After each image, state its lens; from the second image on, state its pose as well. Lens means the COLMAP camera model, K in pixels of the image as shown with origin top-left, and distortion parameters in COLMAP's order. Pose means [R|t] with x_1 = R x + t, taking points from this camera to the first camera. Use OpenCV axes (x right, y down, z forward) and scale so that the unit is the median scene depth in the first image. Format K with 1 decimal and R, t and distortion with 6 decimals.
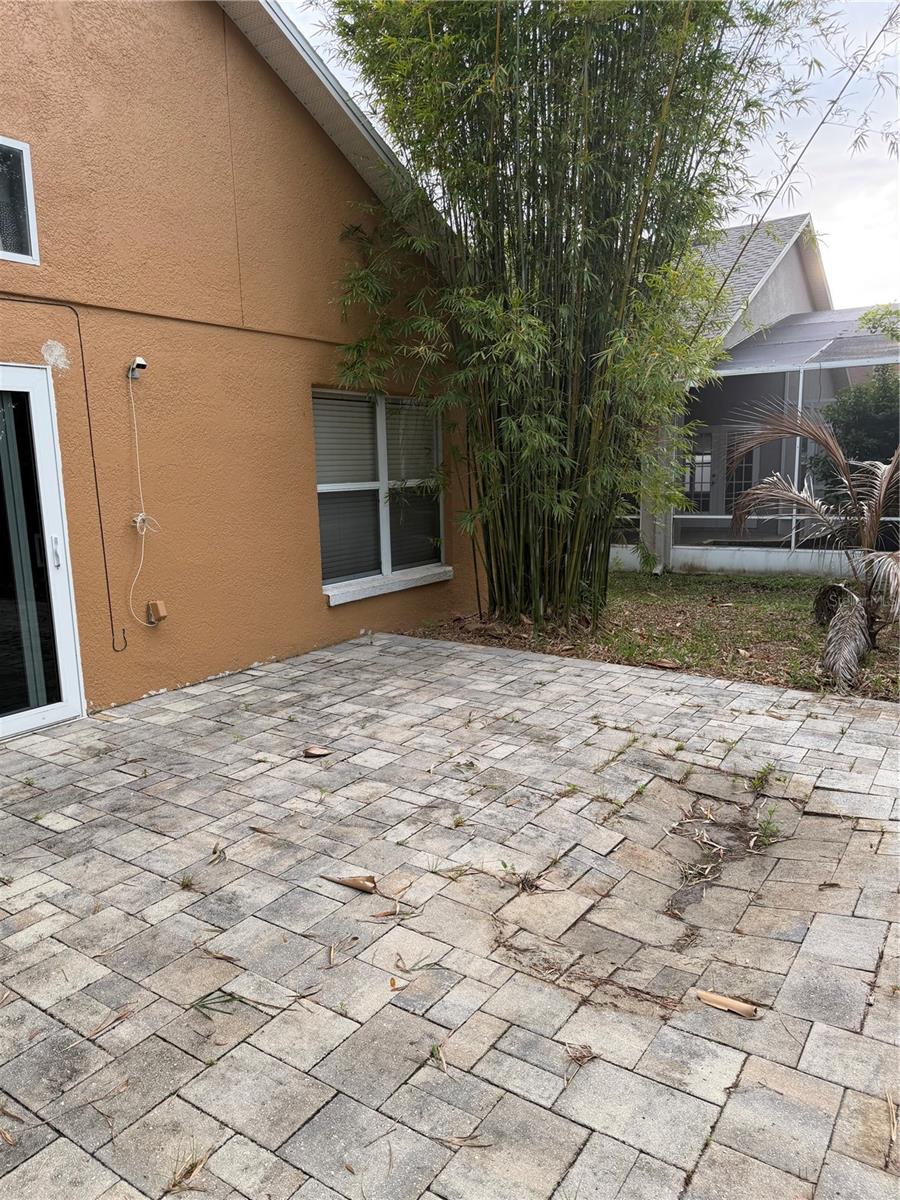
lens RADIAL K [[845.5, 0, 446.9], [0, 845.5, 605.0], [0, 0, 1]] dist [0.106925, -0.166419]
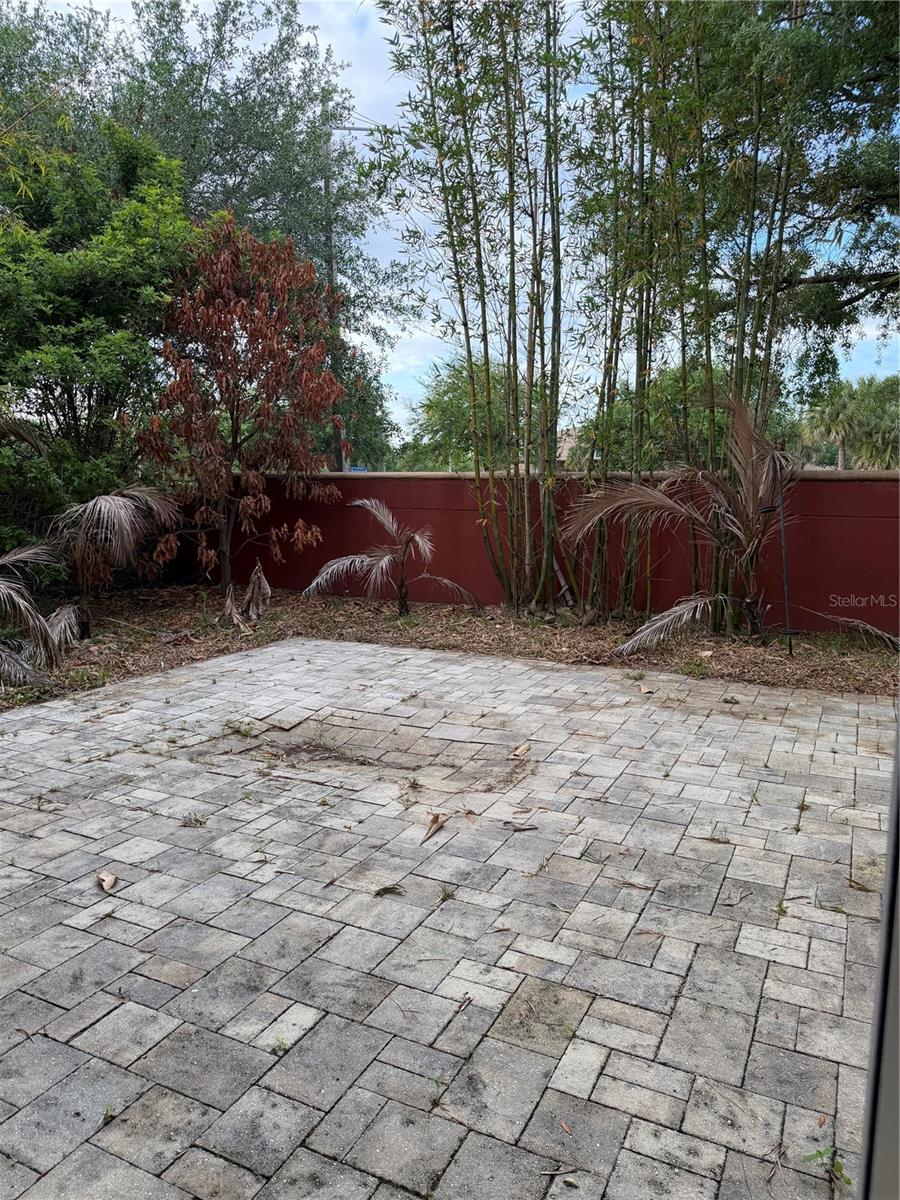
lens RADIAL K [[827.5, 0, 452.9], [0, 827.5, 606.5], [0, 0, 1]] dist [0.056909, -0.076129]
pose [[-0.140673, -0.128216, 0.981719, -1.147308], [0.167146, 0.974270, 0.151194, -0.157036], [-0.975845, 0.185359, -0.115623, 0.951219]]
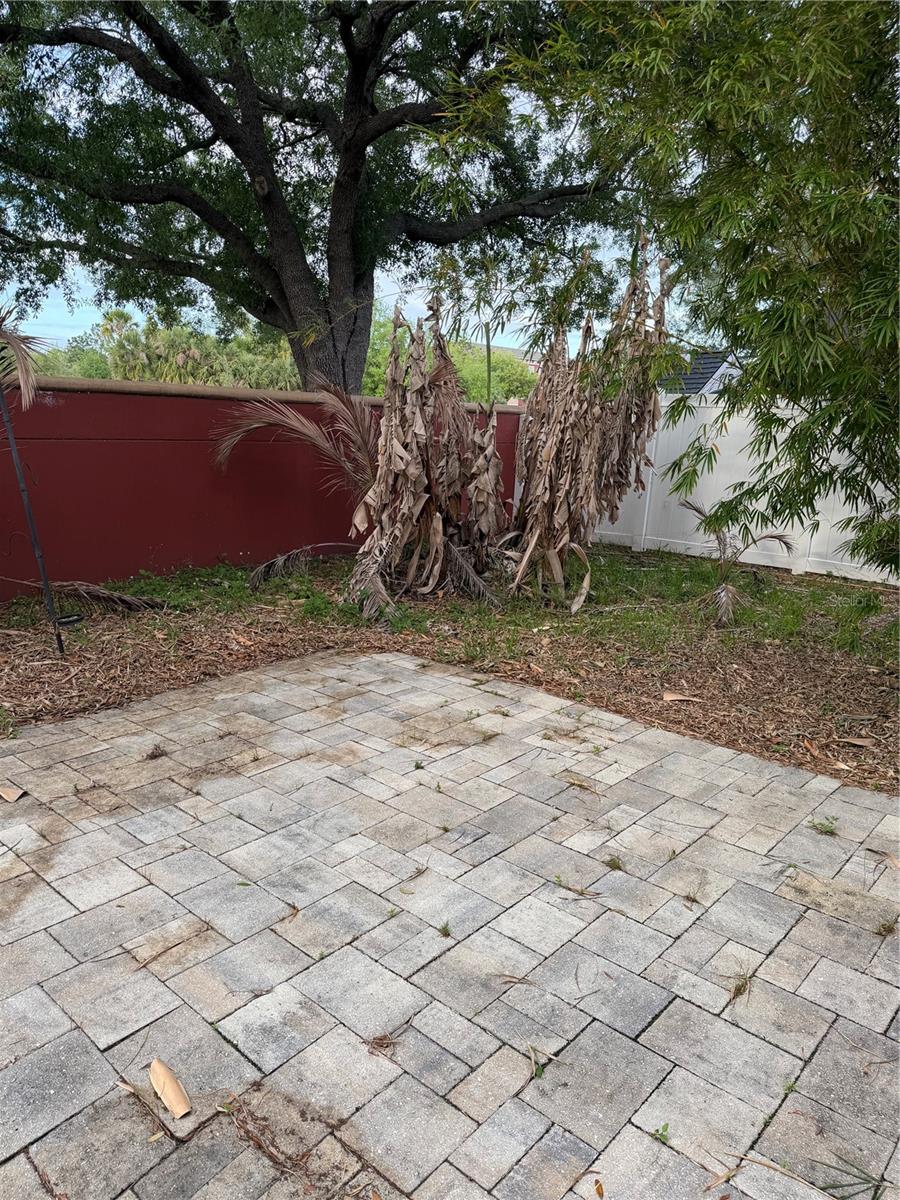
lens RADIAL K [[827.5, 0, 452.9], [0, 827.5, 606.5], [0, 0, 1]] dist [0.056909, -0.076129]
pose [[-0.991210, -0.040922, 0.125810, -0.009989], [0.009879, 0.925408, 0.378844, -0.172173], [-0.131929, 0.376757, -0.916869, 1.072261]]
